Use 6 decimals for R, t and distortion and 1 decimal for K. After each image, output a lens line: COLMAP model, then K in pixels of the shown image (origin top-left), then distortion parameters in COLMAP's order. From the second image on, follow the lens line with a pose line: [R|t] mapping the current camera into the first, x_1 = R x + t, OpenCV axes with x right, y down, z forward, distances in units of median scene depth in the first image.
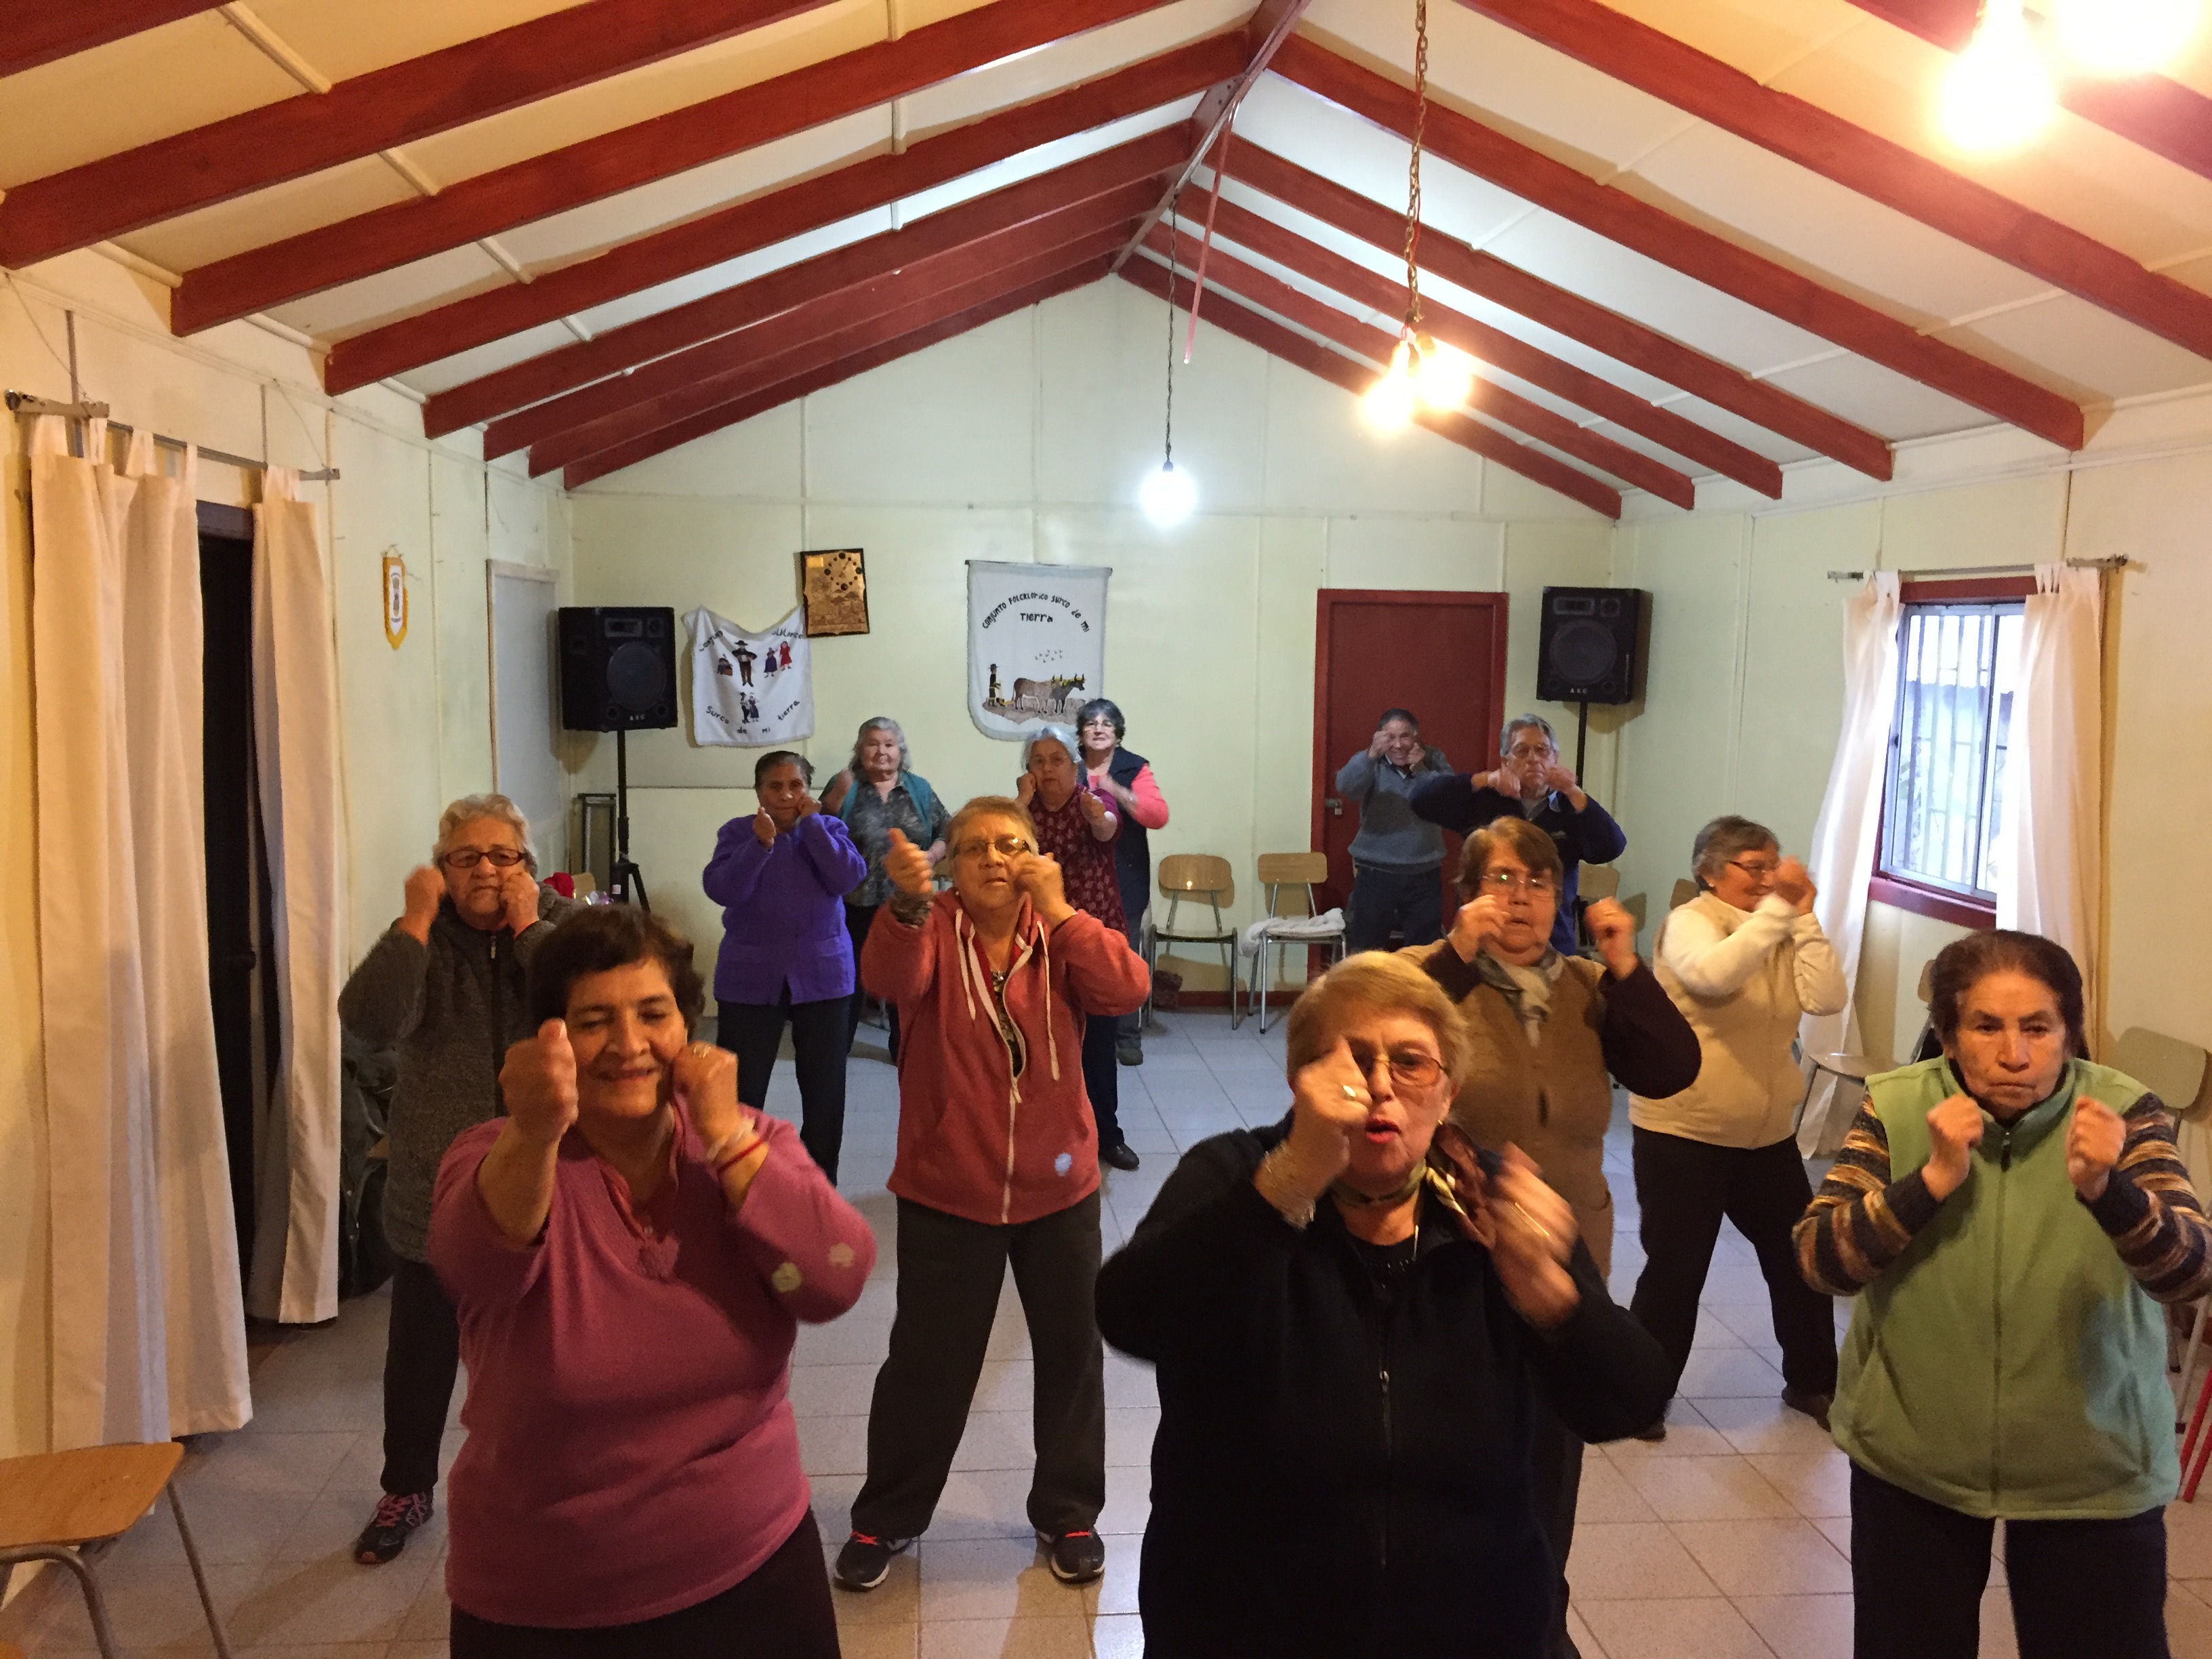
lens RADIAL K [[1880.3, 0, 1116.3], [0, 1880.3, 816.6], [0, 0, 1]] dist [0.087617, -0.118642]
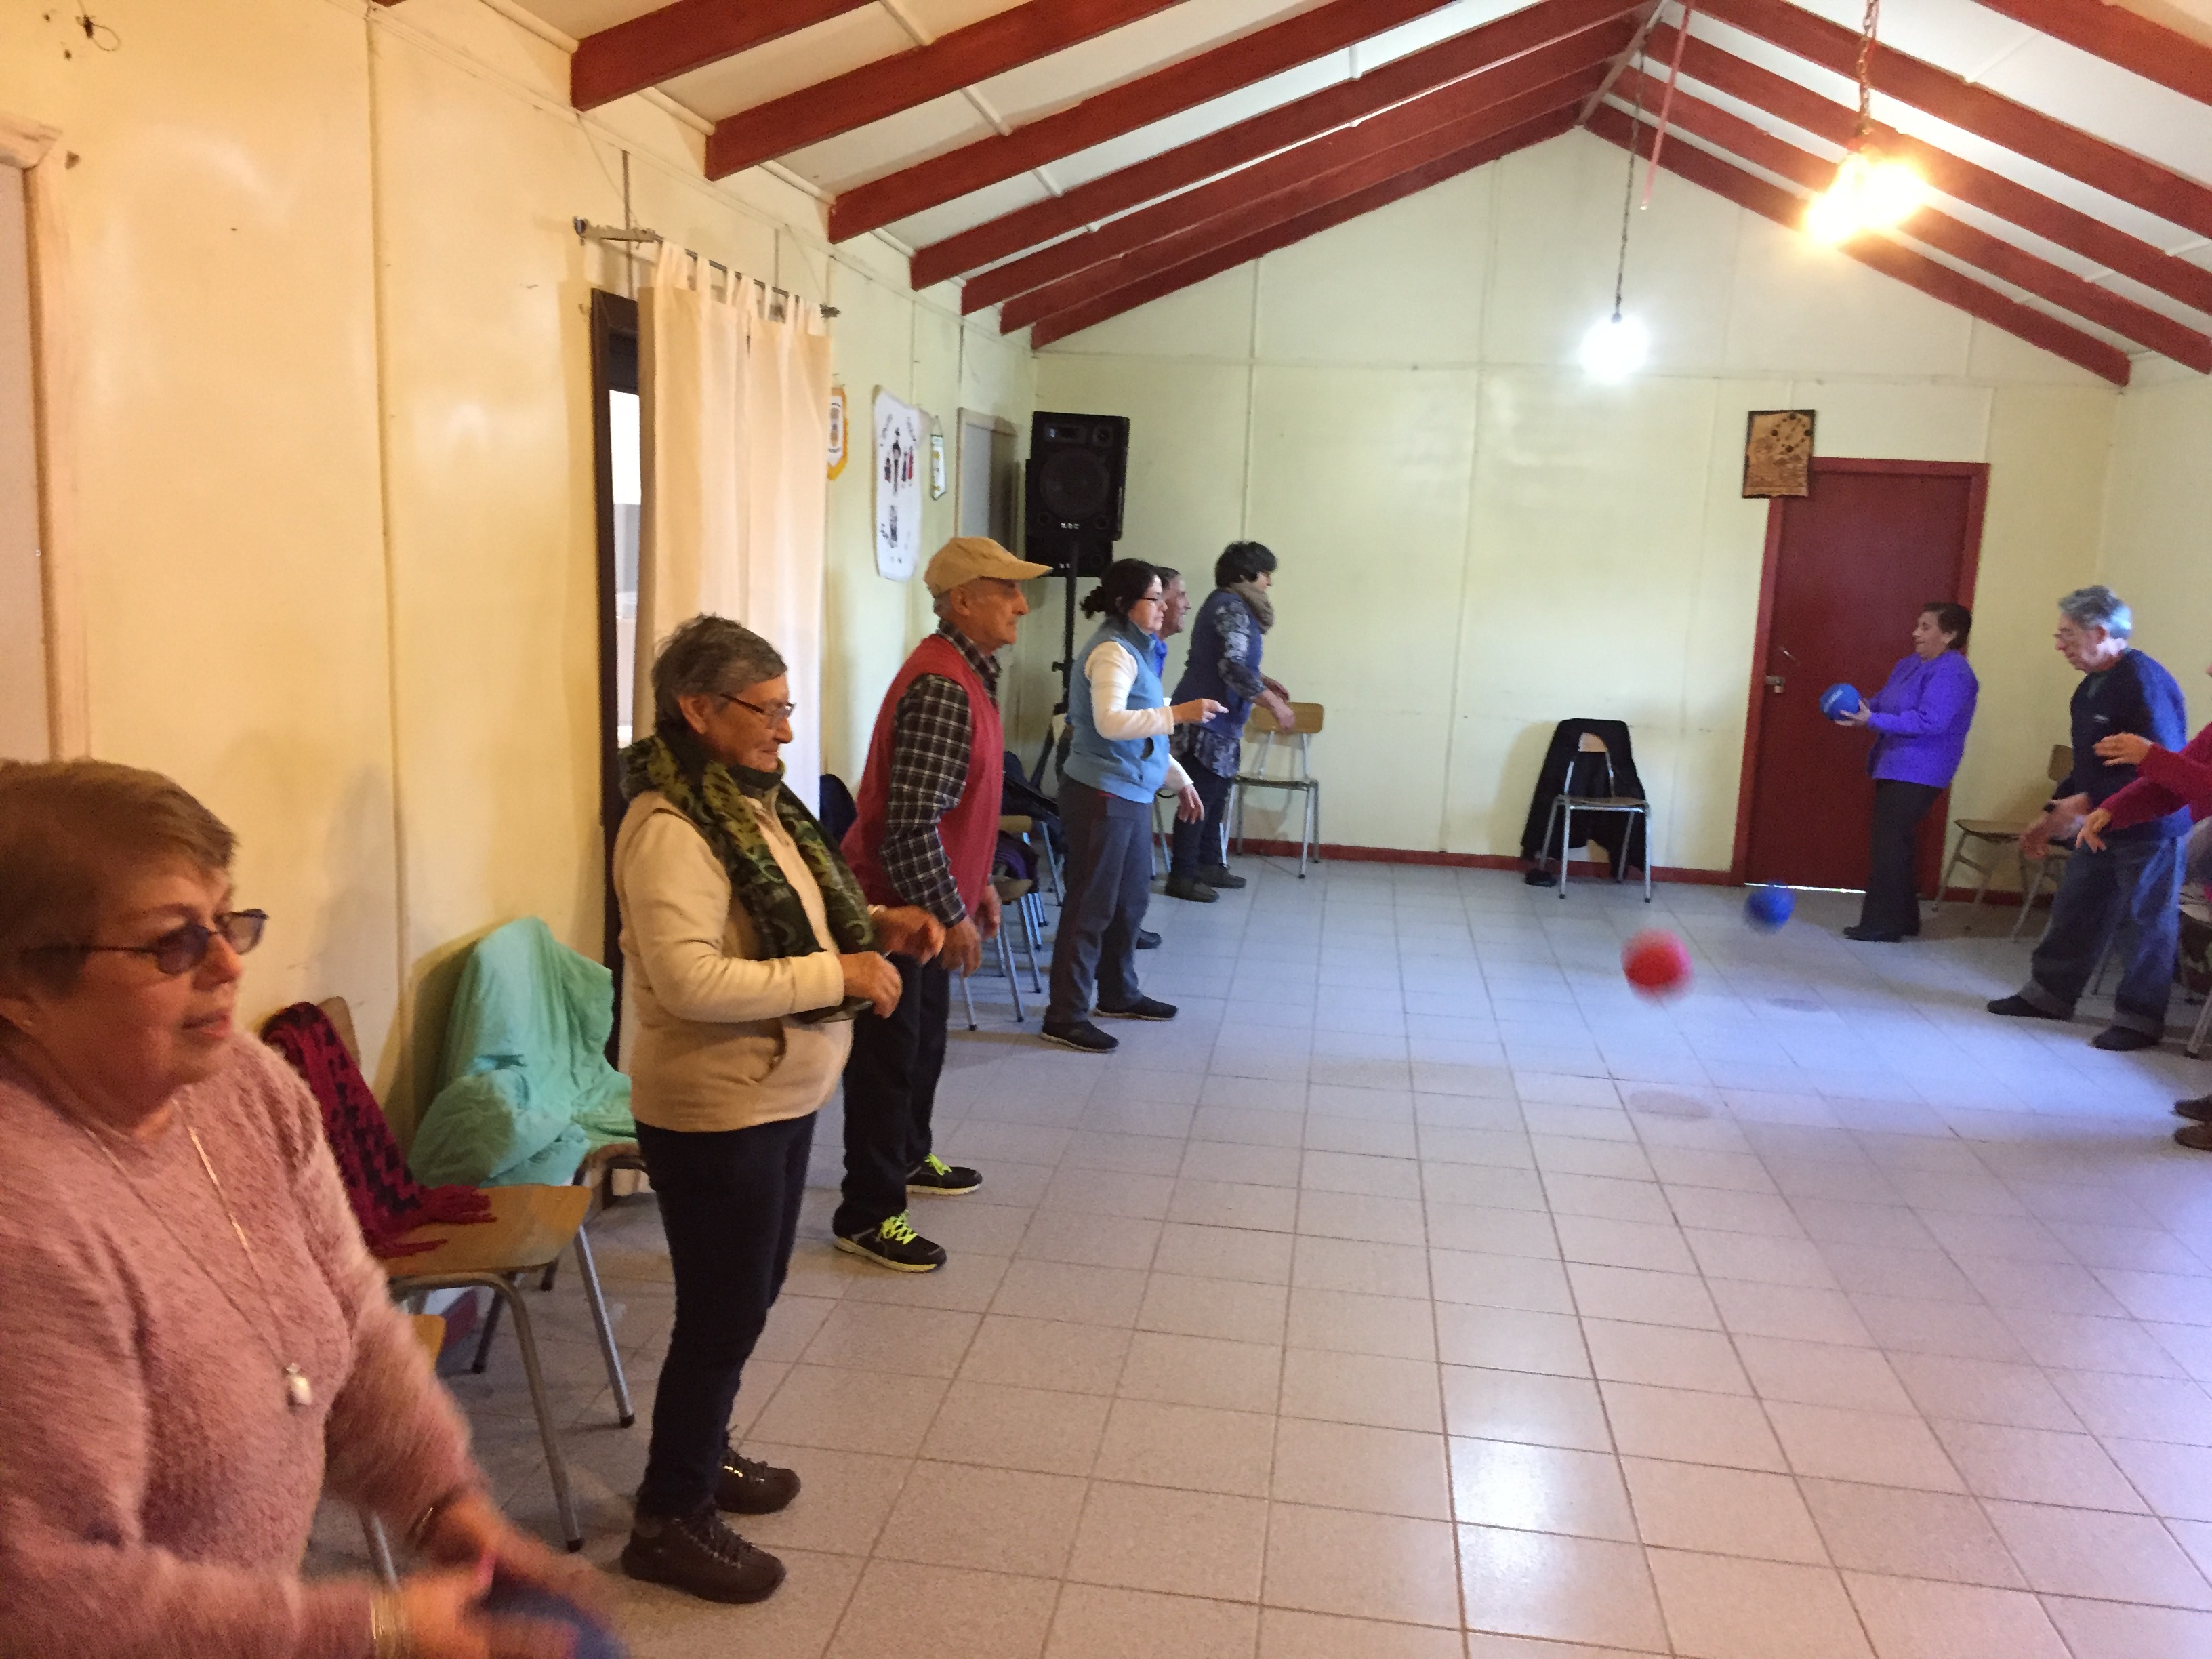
lens RADIAL K [[1880.3, 0, 1106.7], [0, 1880.3, 820.7], [0, 0, 1]] dist [0.087617, -0.118642]
pose [[0.970565, 0.065377, -0.231797, 0.014807], [-0.052025, 0.996640, 0.063258, 0.024955], [0.235154, -0.049337, 0.970705, -0.036397]]
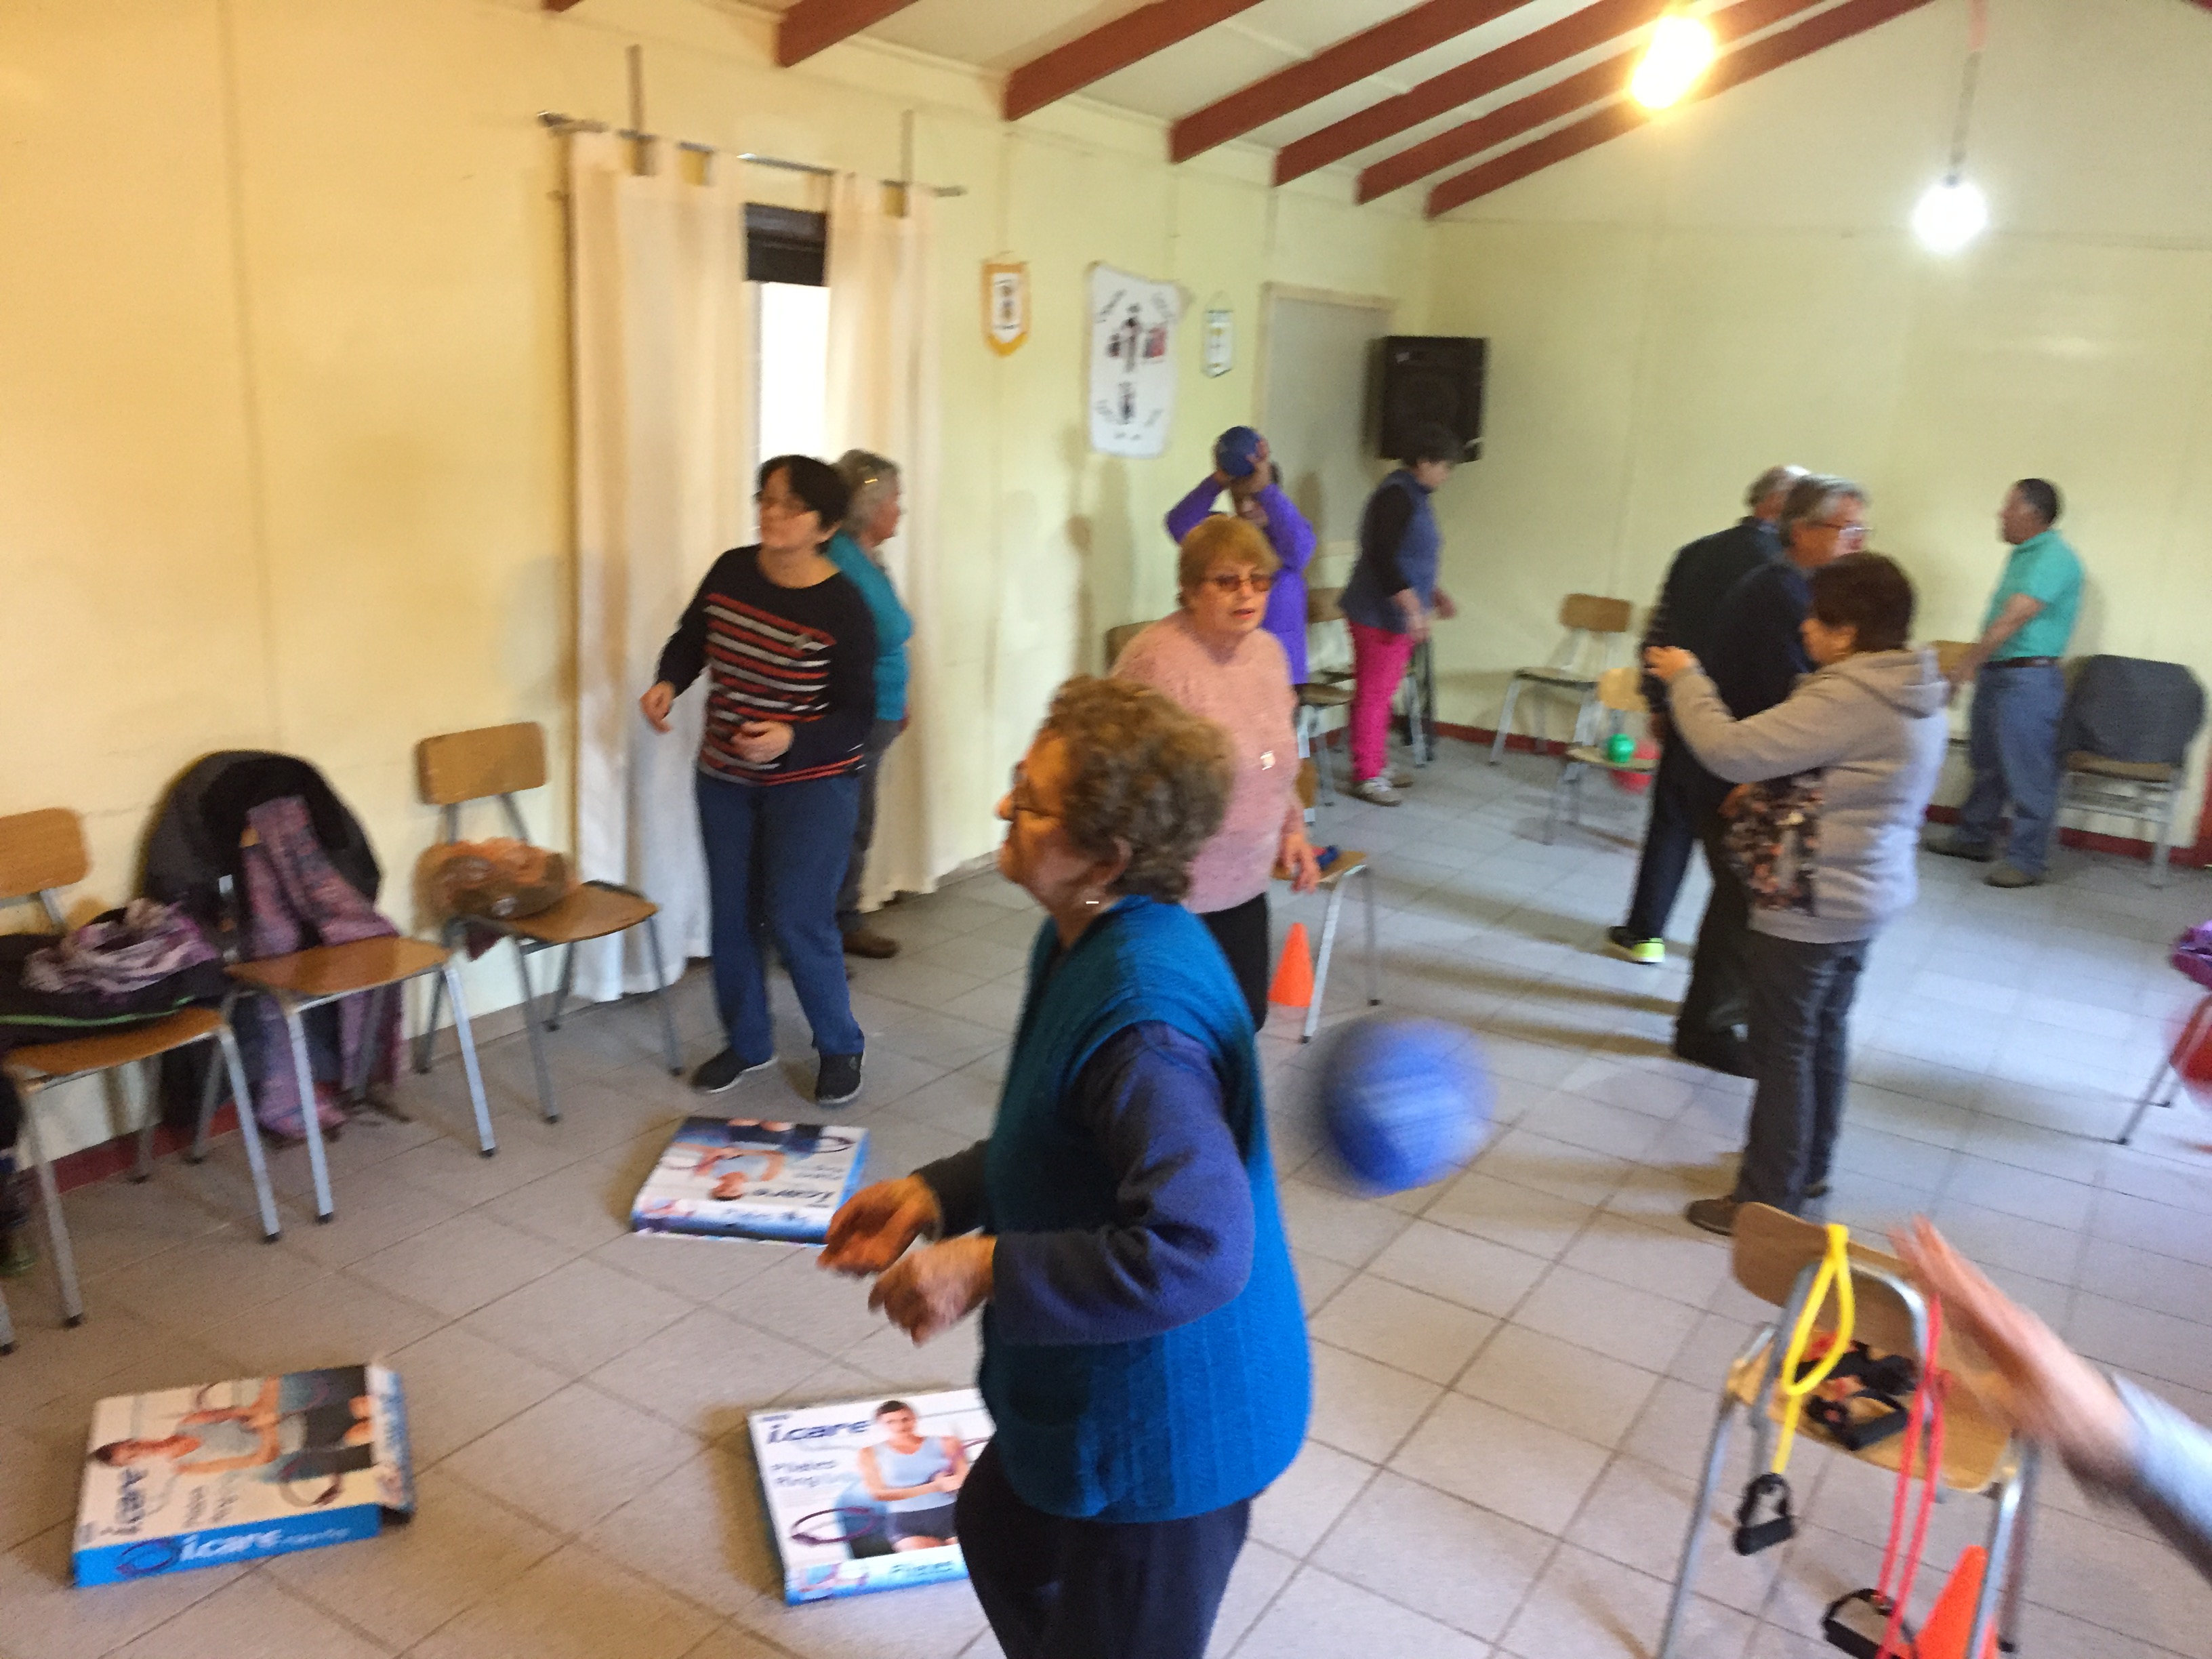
lens RADIAL K [[1880.3, 0, 1083.9], [0, 1880.3, 812.0], [0, 0, 1]] dist [0.087617, -0.118642]
pose [[0.789963, 0.185366, -0.584464, 0.242915], [-0.111905, 0.980784, 0.159810, -0.001649], [0.602856, -0.060840, 0.795527, 0.067466]]
